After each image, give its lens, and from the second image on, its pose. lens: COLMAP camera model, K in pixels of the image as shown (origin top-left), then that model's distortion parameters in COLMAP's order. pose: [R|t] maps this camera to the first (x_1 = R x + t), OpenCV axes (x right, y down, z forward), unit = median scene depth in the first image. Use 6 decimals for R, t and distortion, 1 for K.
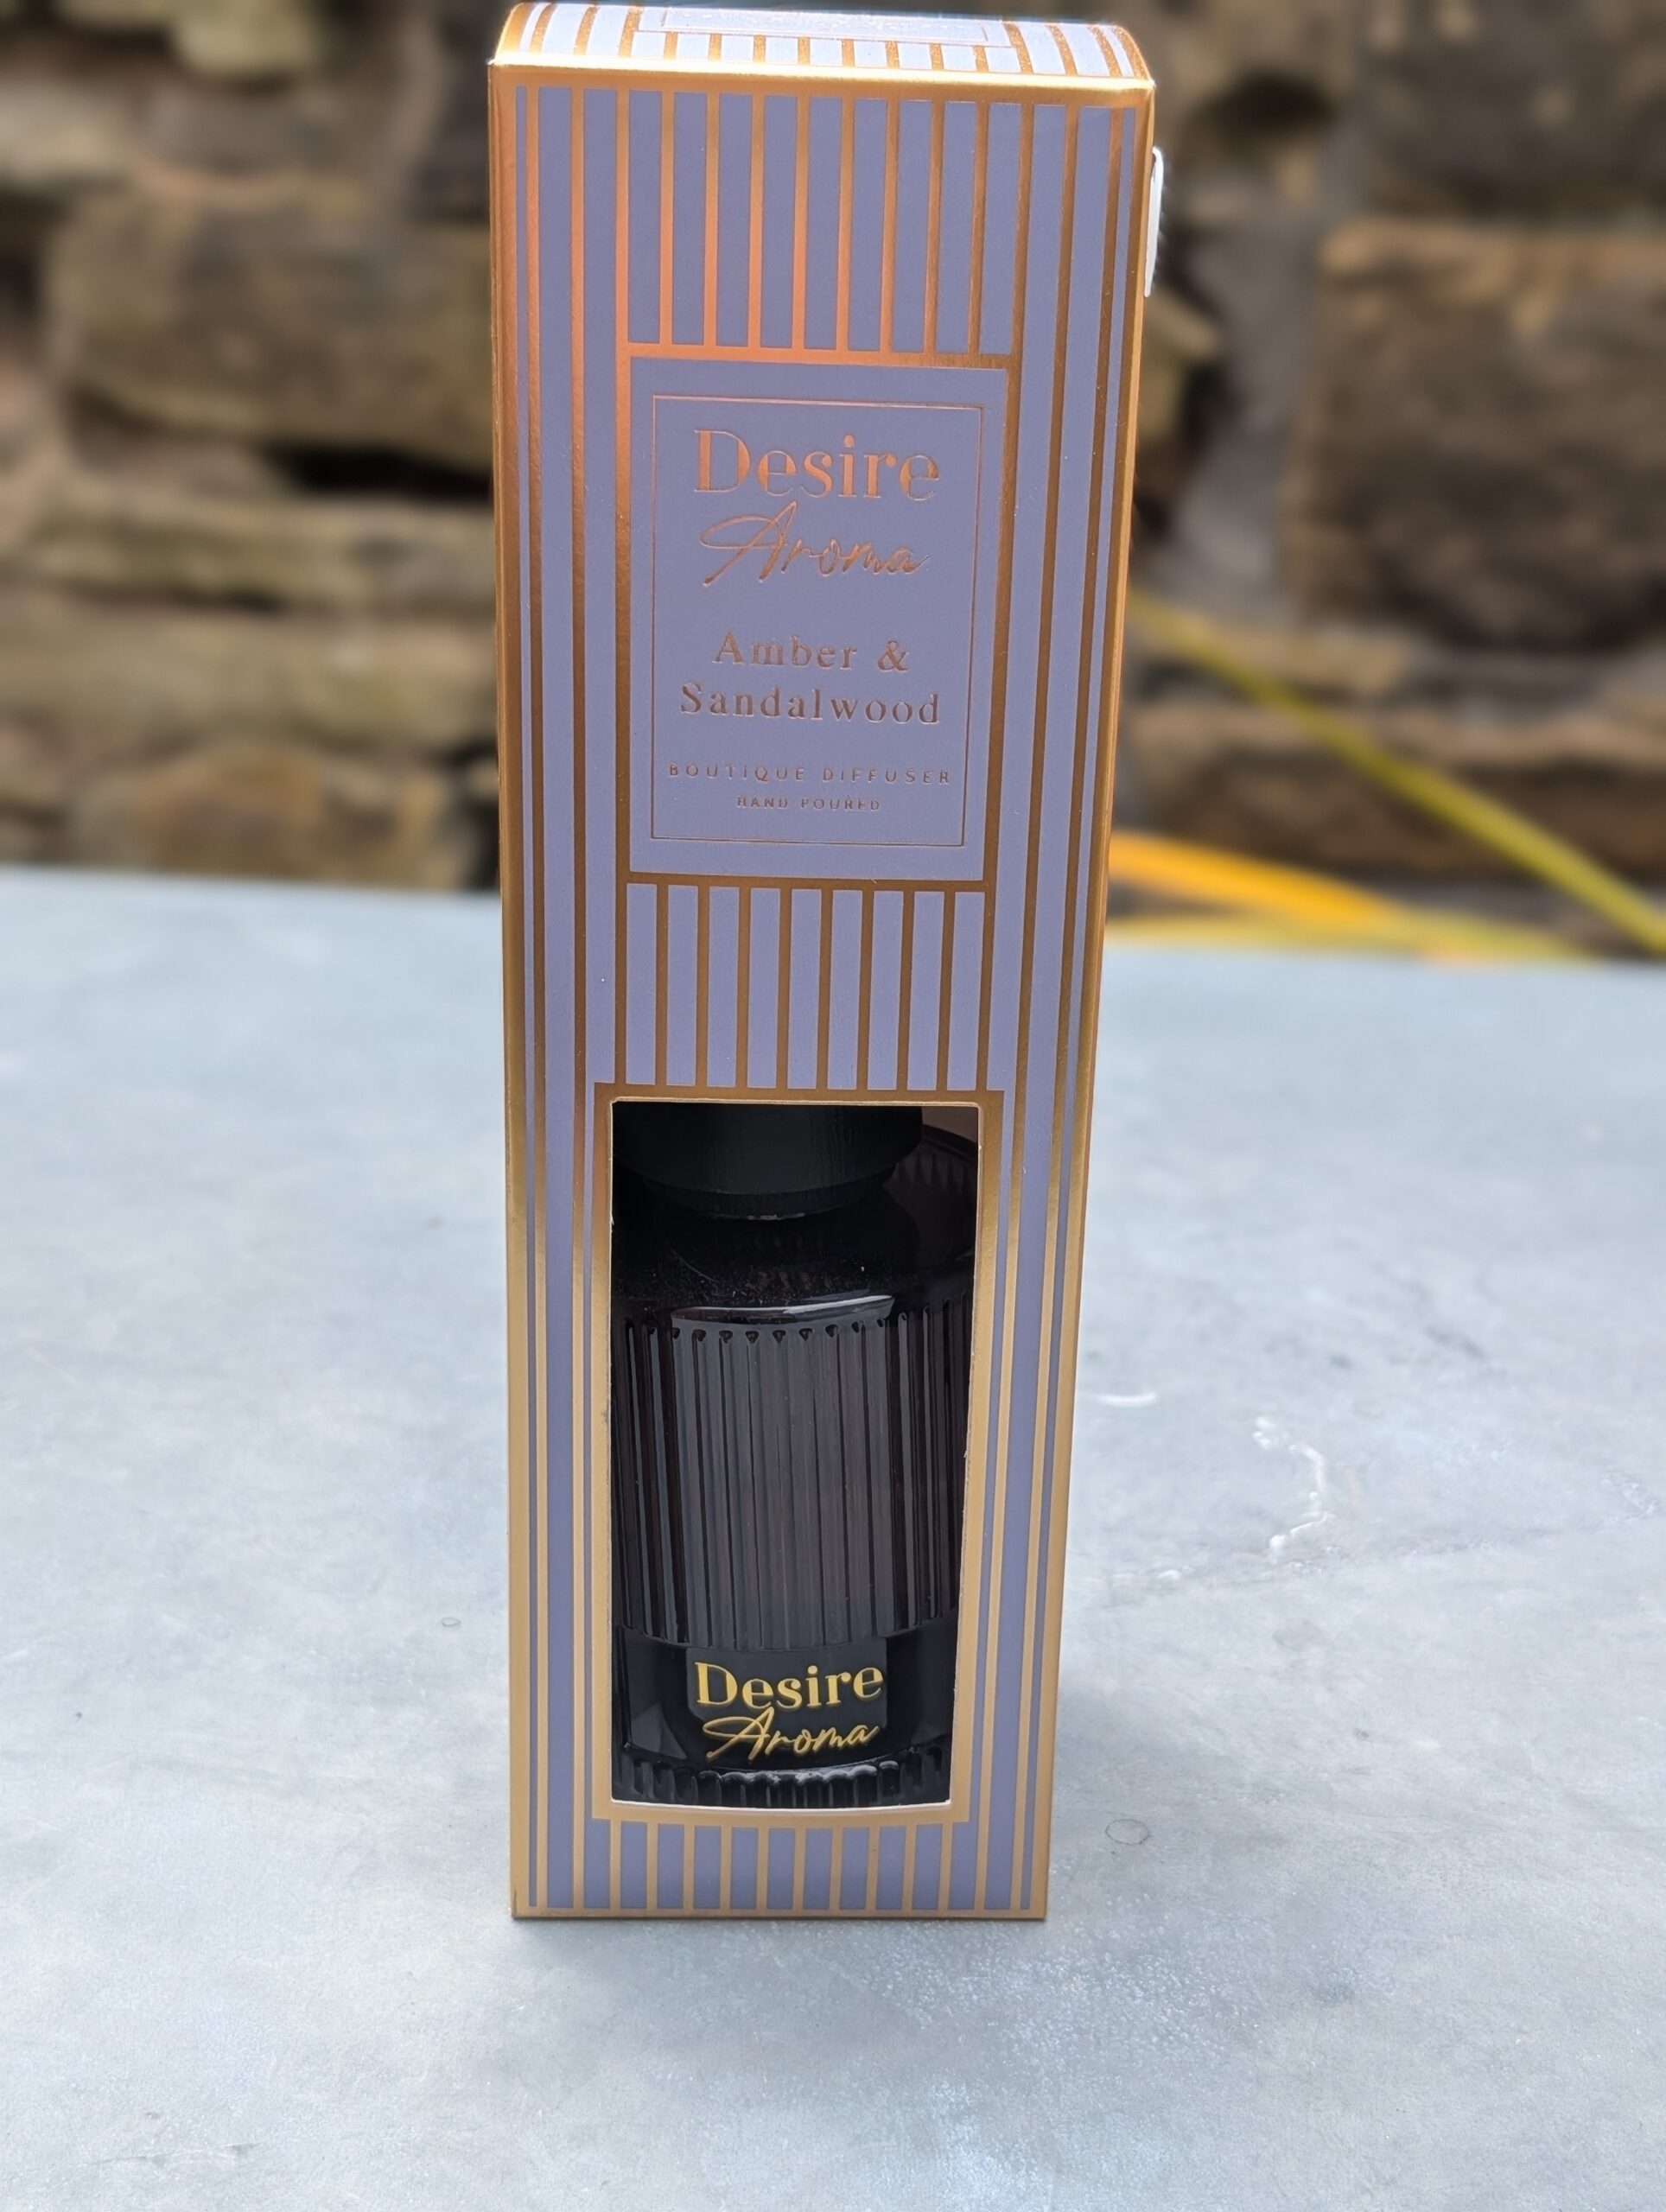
lens RADIAL K [[3104.7, 0, 905.8], [0, 3104.7, 1100.8], [0, 0, 1]] dist [0.168790, -0.684376]
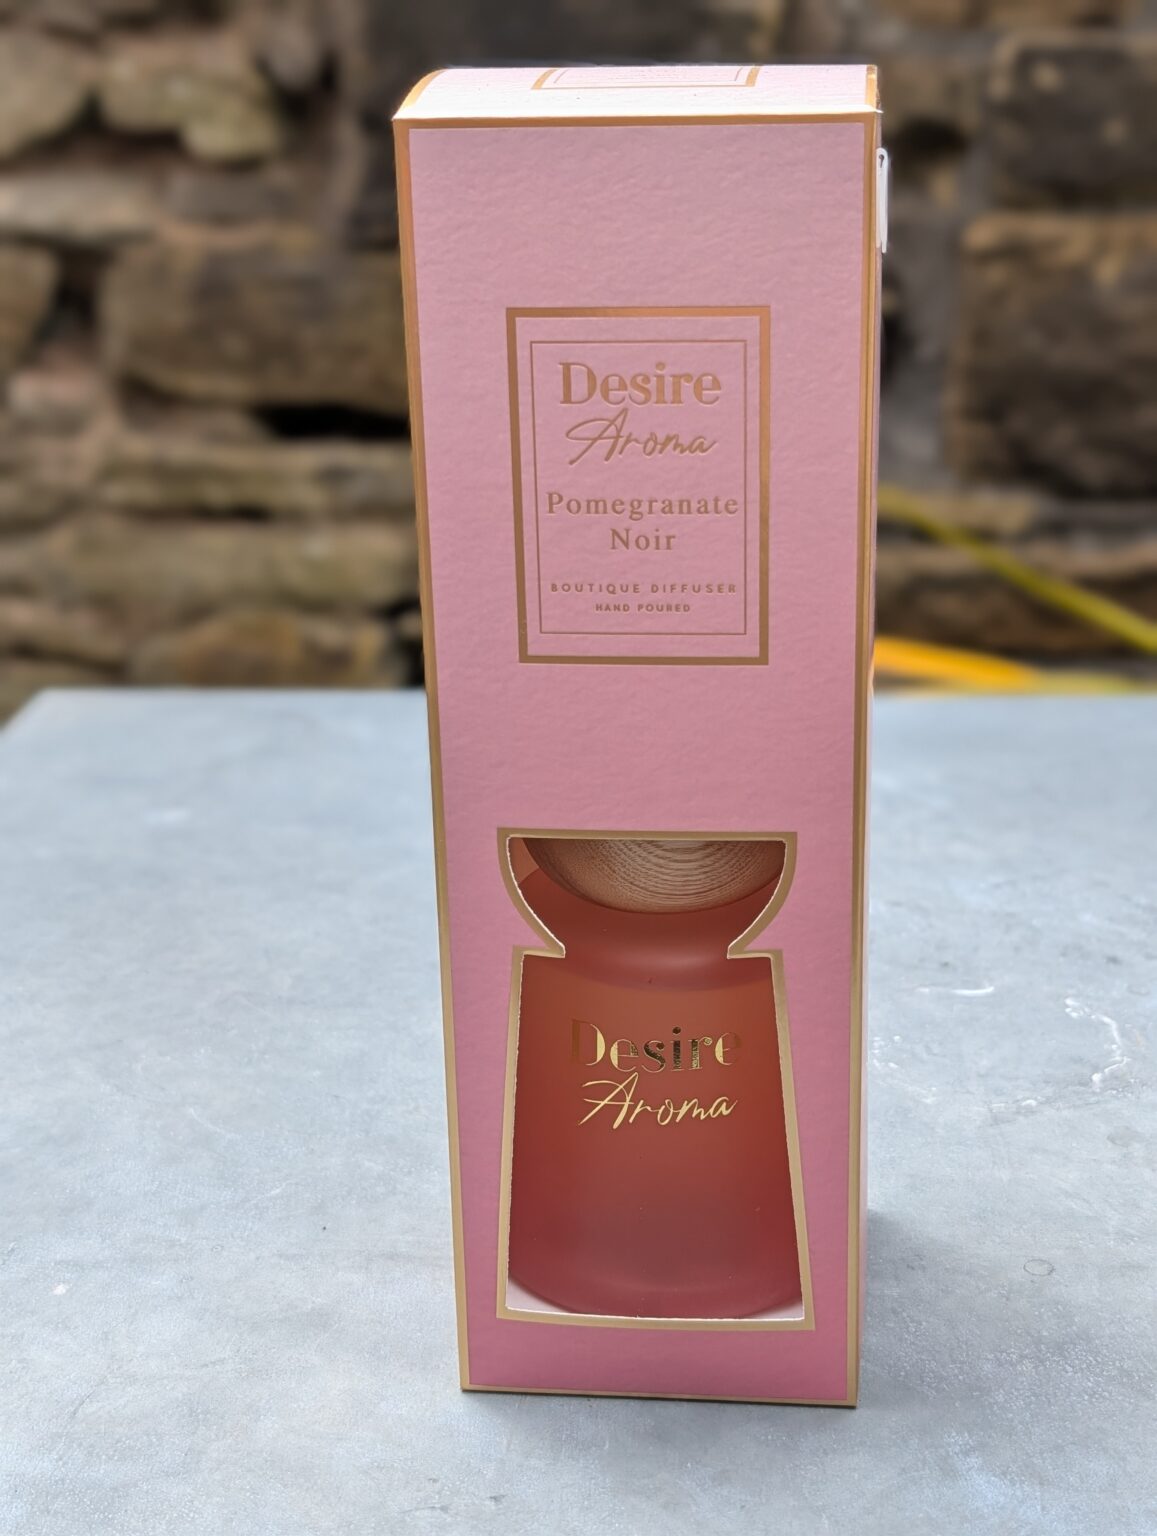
lens RADIAL K [[2155.8, 0, 629.1], [0, 2155.8, 764.4], [0, 0, 1]] dist [0.168790, -0.684376]
pose [[0.998501, -0.054718, -0.000831, -0.101873], [0.054644, 0.997741, -0.039081, 0.022923], [0.002968, 0.038977, 0.999236, -0.041395]]
